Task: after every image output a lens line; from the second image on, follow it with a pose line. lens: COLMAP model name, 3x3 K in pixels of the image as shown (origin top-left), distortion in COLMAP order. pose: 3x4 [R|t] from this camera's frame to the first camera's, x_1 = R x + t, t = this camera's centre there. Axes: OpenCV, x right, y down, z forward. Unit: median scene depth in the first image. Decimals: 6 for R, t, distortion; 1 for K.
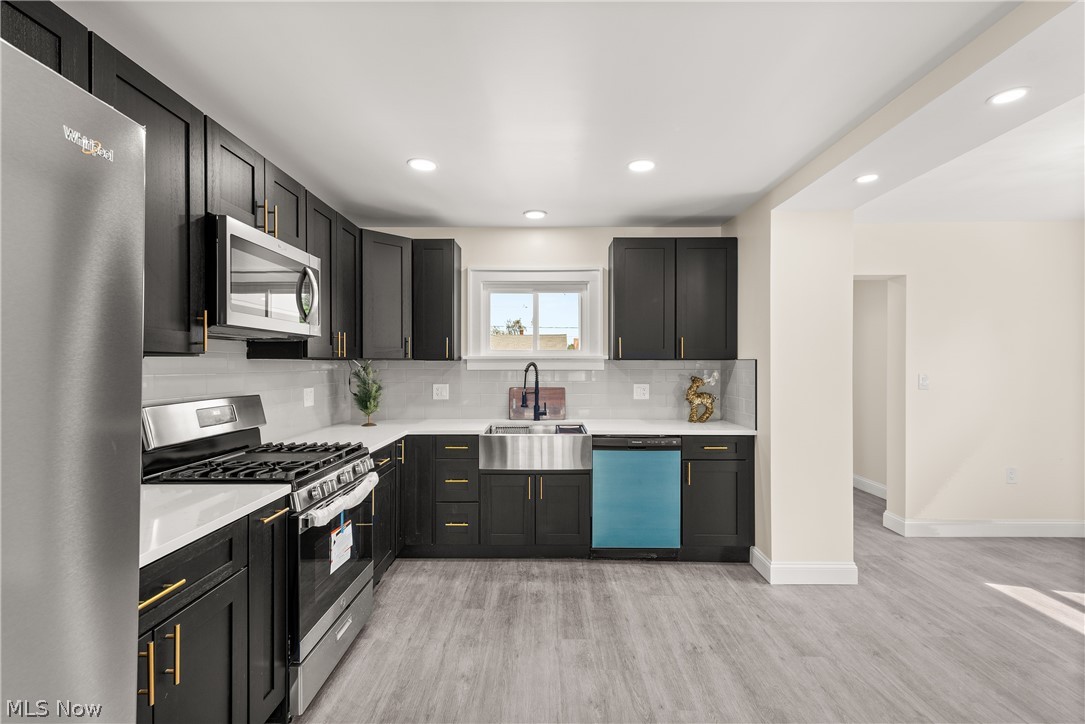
lens RADIAL K [[487.7, 0, 544.0], [0, 487.7, 361.5], [0, 0, 1]] dist [0.007293, -0.000148]
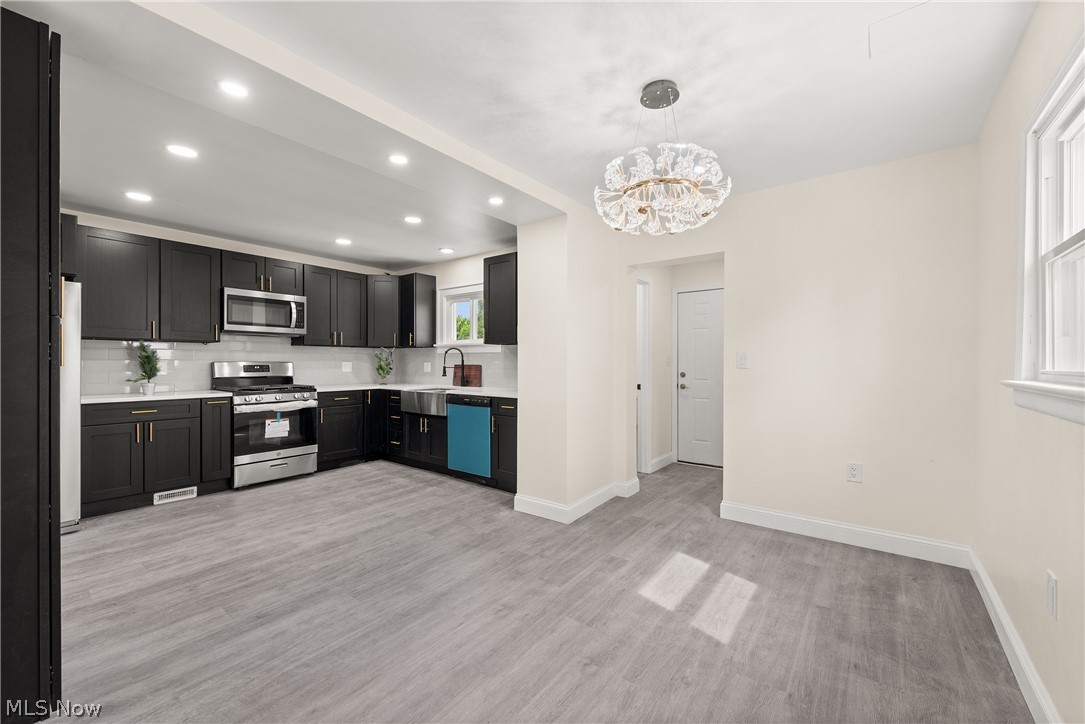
lens RADIAL K [[435.7, 0, 540.3], [0, 435.7, 358.8], [0, 0, 1]] dist [0.007943, -0.002671]
pose [[0.795420, -0.004171, -0.606045, 1.220588], [0.001668, 0.999988, -0.004693, 0.052545], [0.606057, 0.002722, 0.795417, 0.104324]]
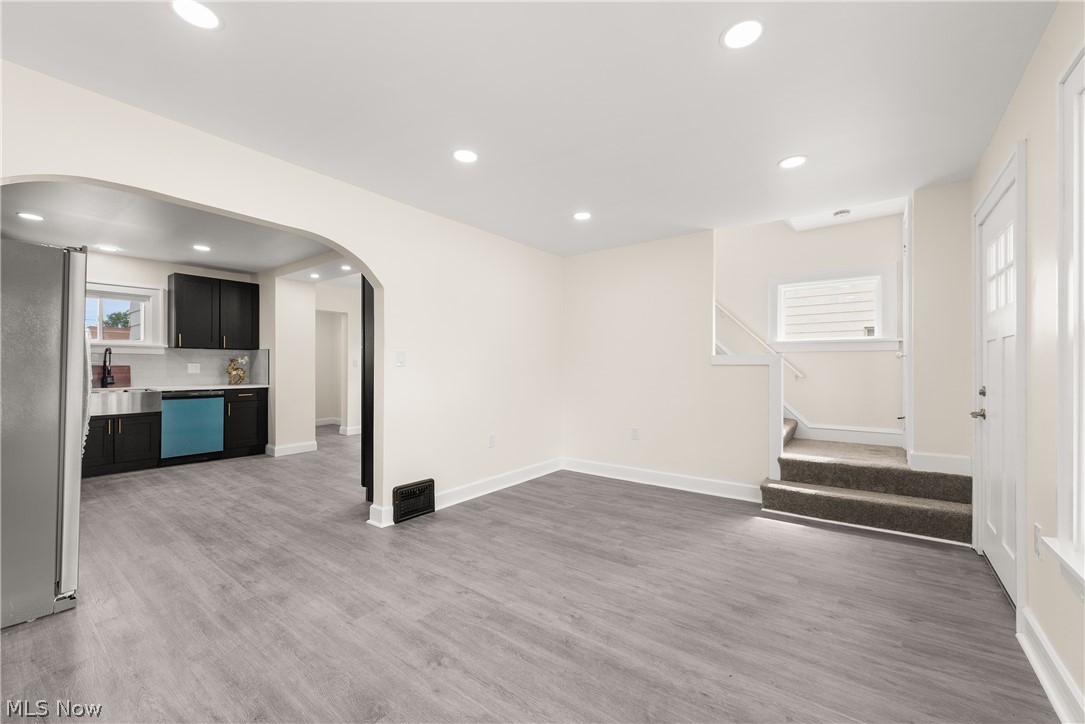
lens RADIAL K [[435.7, 0, 539.0], [0, 435.7, 365.3], [0, 0, 1]] dist [0.007943, -0.002671]
pose [[0.608334, -0.000349, 0.793681, -0.326212], [-0.002115, 0.999996, 0.002060, 0.058292], [-0.793679, -0.002932, 0.608330, -1.010415]]
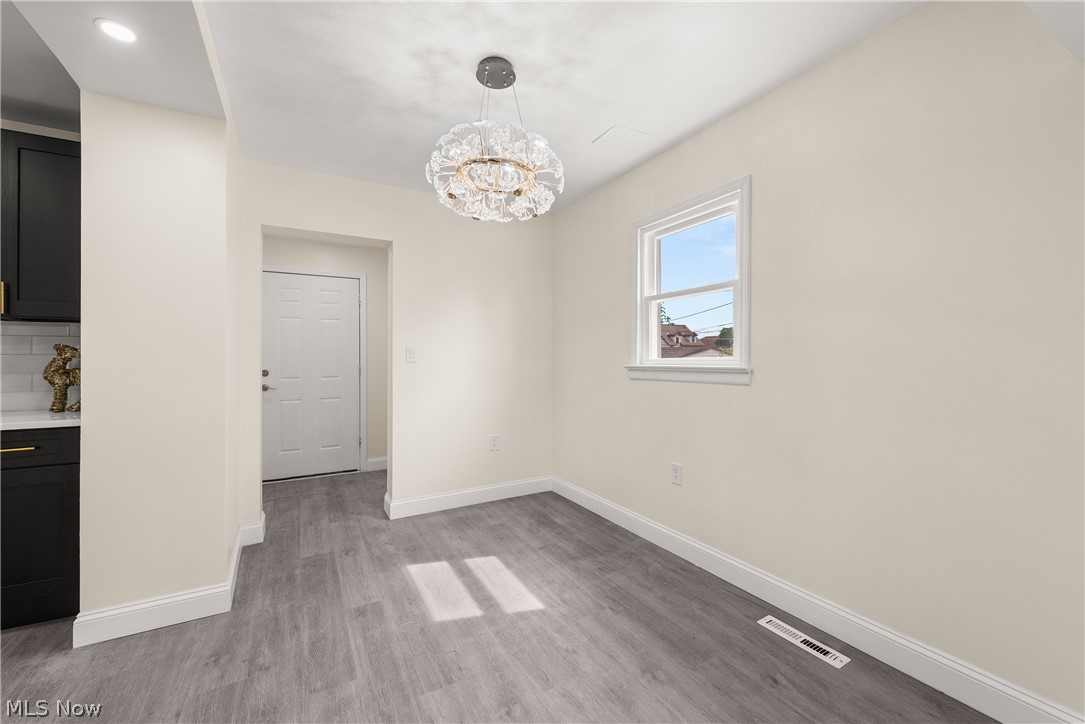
lens RADIAL K [[435.7, 0, 542.3], [0, 435.7, 356.6], [0, 0, 1]] dist [0.007943, -0.002671]
pose [[0.869002, -0.002643, 0.494802, 0.717517], [0.004764, 0.999984, -0.003025, 0.060618], [-0.494786, 0.004986, 0.869000, 0.159266]]
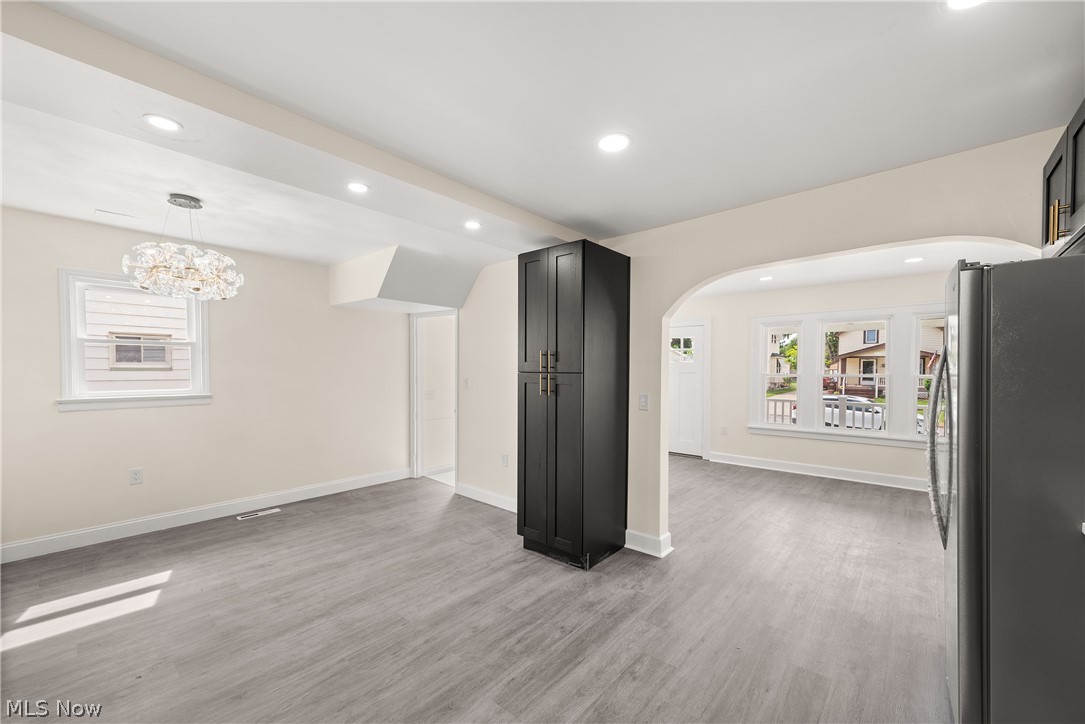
lens RADIAL K [[435.7, 0, 541.6], [0, 435.7, 378.4], [0, 0, 1]] dist [0.007943, -0.002671]
pose [[-0.757182, -0.019536, 0.652912, -0.187141], [-0.006976, 0.999738, 0.021824, -0.001808], [-0.653167, 0.011970, -0.757120, 0.938484]]
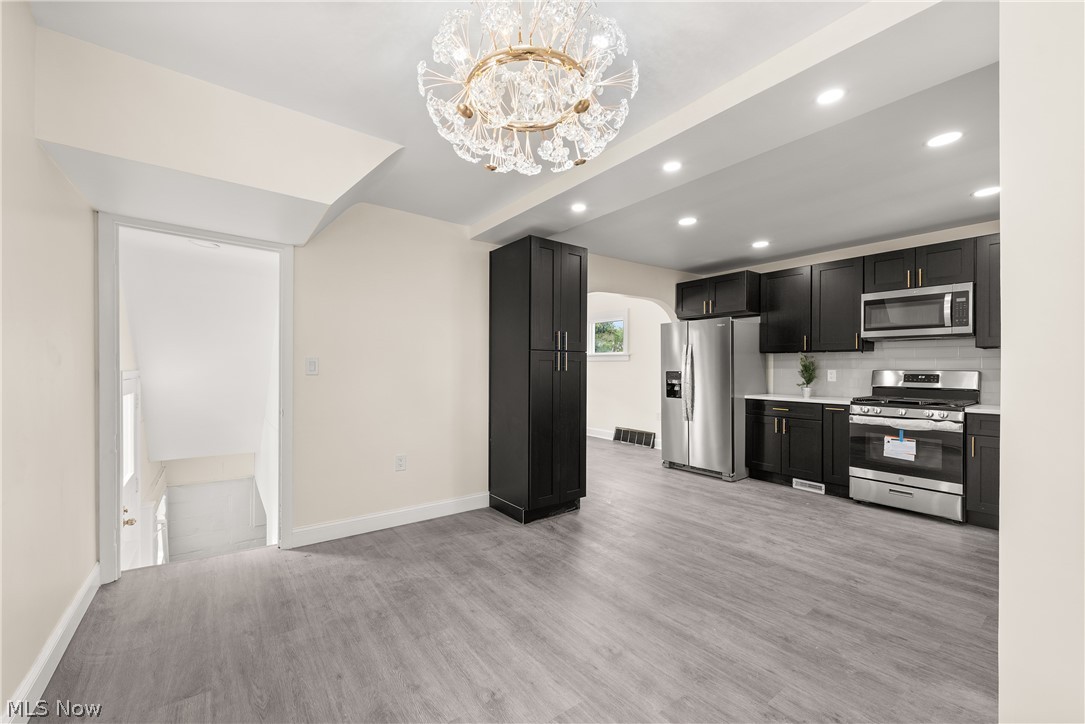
lens RADIAL K [[435.7, 0, 545.8], [0, 435.7, 371.6], [0, 0, 1]] dist [0.007943, -0.002671]
pose [[-0.788802, 0.000972, -0.614647, 1.196407], [-0.003954, 0.999970, 0.006655, 0.052737], [0.614635, 0.007680, -0.788774, 1.050352]]
